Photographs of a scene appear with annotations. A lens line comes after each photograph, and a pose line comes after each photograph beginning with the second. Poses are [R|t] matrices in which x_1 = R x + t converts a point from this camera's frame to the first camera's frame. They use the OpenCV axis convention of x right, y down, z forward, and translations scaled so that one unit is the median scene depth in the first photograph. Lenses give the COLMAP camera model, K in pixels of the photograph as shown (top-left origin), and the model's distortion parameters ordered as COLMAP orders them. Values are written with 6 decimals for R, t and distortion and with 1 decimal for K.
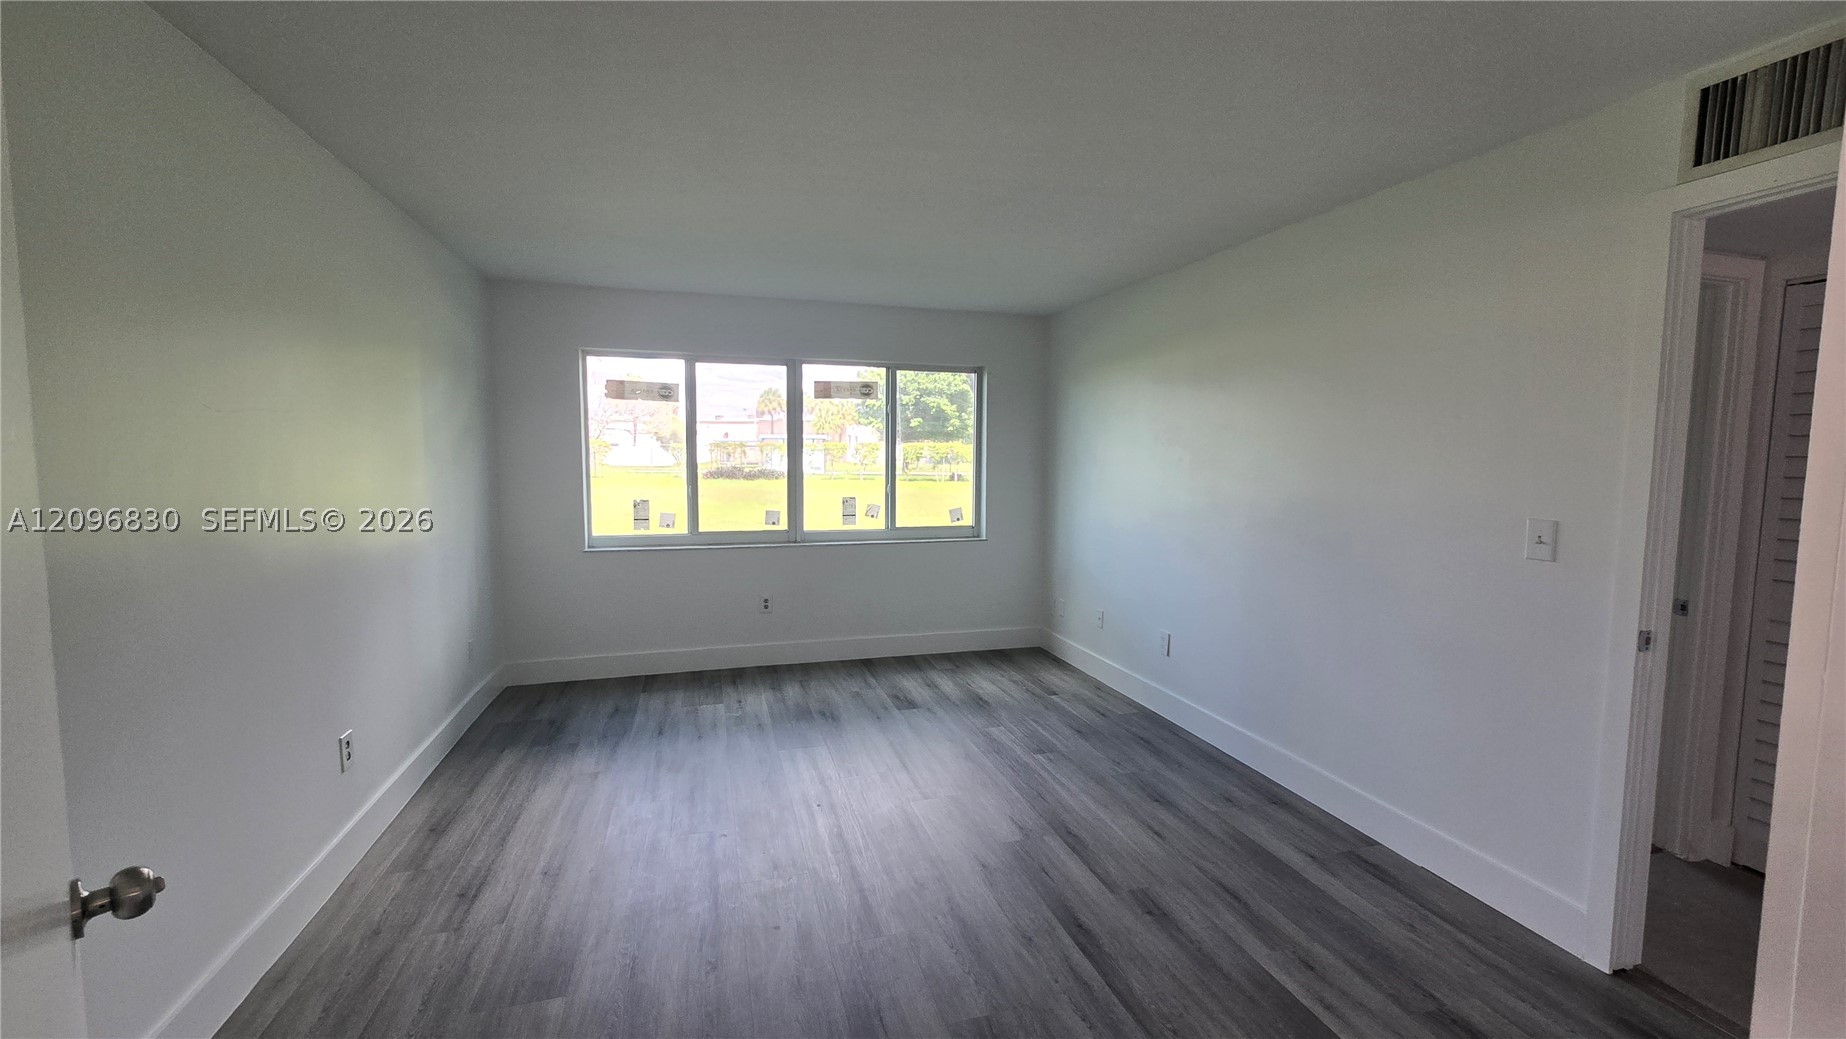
lens RADIAL K [[757.1, 0, 927.7], [0, 757.1, 524.4], [0, 0, 1]] dist [-0.004208, 0.002137]
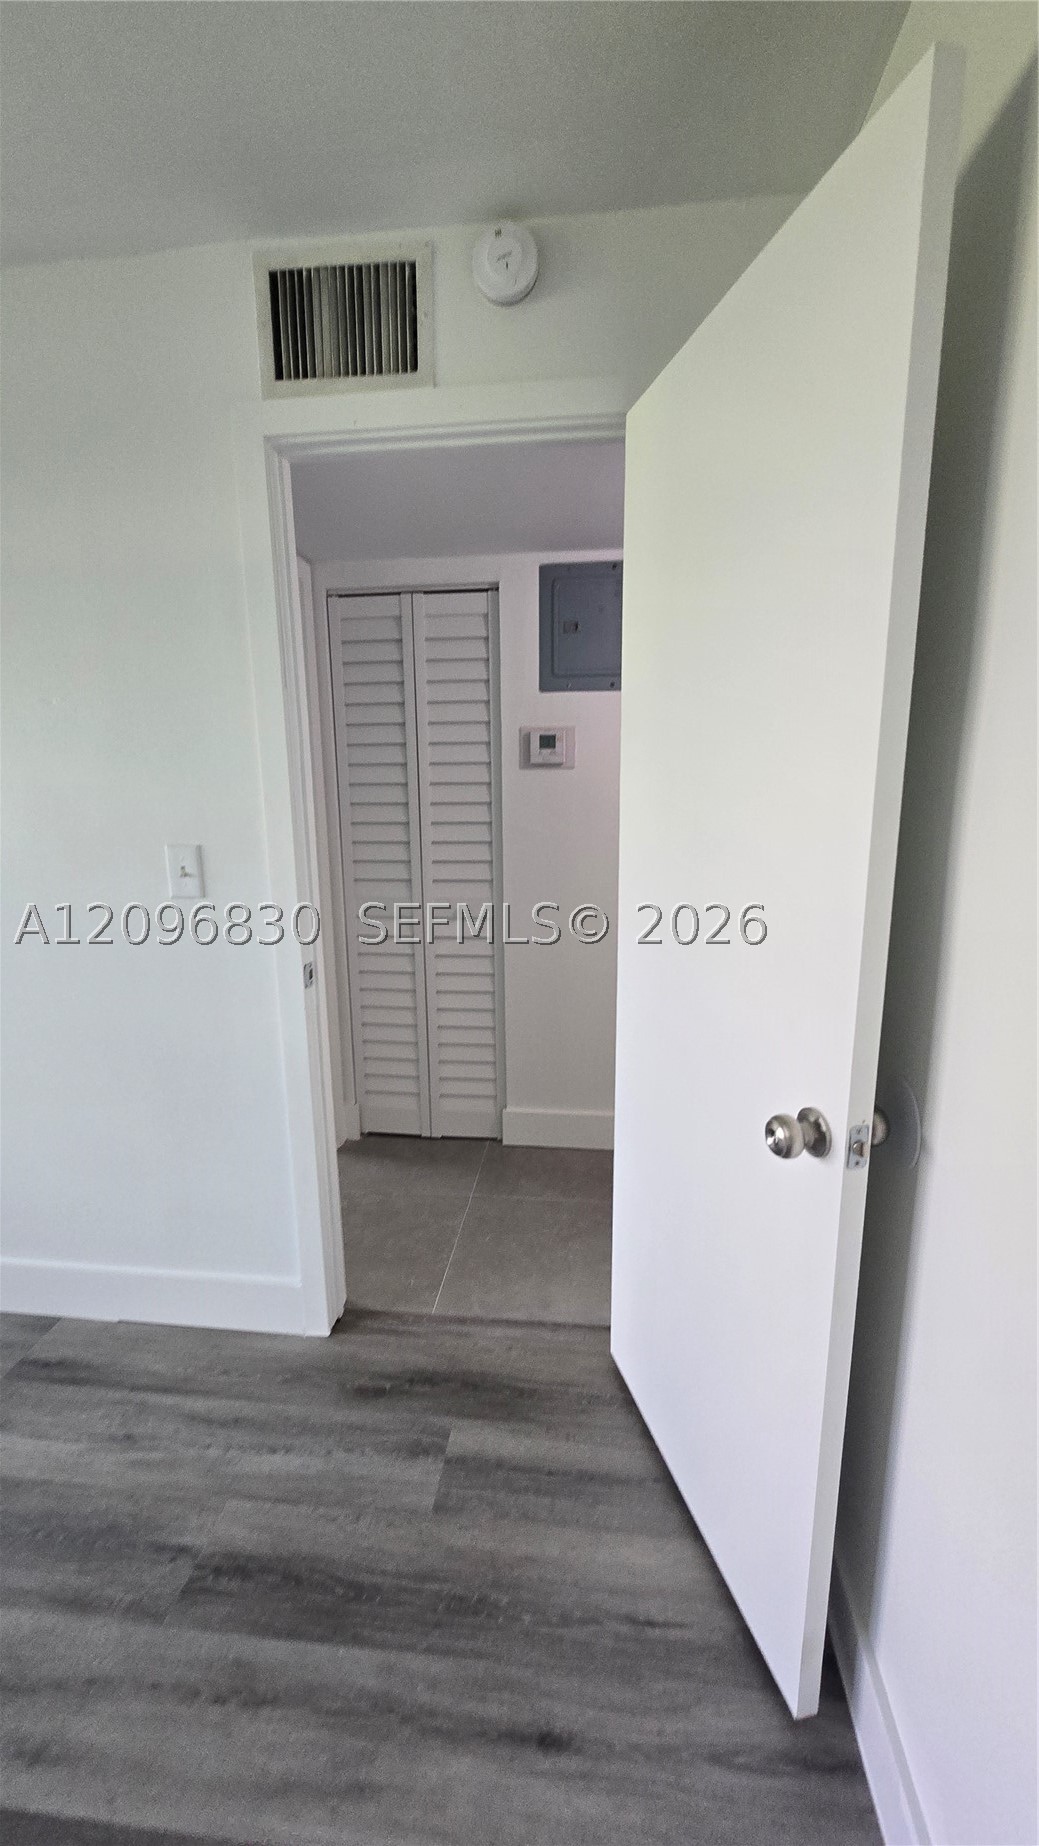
lens RADIAL K [[757.1, 0, 525.6], [0, 757.1, 918.7], [0, 0, 1]] dist [-0.004208, 0.002137]
pose [[0.391520, -0.180341, 0.902325, 0.266678], [0.105465, 0.982939, 0.150691, -0.012282], [-0.914106, 0.036165, 0.403860, 0.405000]]
